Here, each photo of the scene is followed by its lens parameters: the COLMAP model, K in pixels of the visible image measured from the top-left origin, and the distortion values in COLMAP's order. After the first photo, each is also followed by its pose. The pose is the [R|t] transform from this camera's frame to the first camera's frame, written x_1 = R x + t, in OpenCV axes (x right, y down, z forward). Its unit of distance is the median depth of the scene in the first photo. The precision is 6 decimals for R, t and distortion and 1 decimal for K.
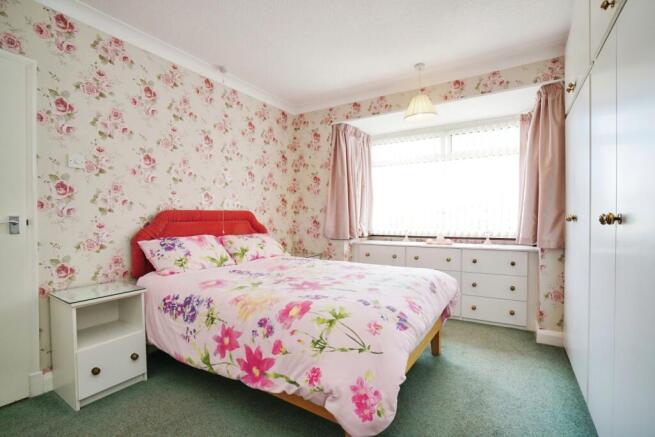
lens RADIAL K [[304.3, 0, 320.7], [0, 304.3, 221.1], [0, 0, 1]] dist [-0.032690, -0.000045]
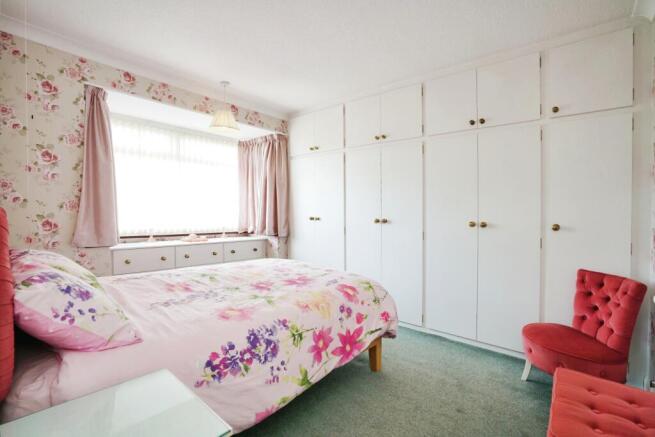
lens RADIAL K [[304.3, 0, 320.7], [0, 304.3, 221.1], [0, 0, 1]] dist [-0.032690, -0.000045]
pose [[0.142940, -0.022659, 0.989472, -1.074819], [-0.002347, 0.999727, 0.023233, -0.036971], [-0.989729, -0.005643, 0.142847, 0.694822]]
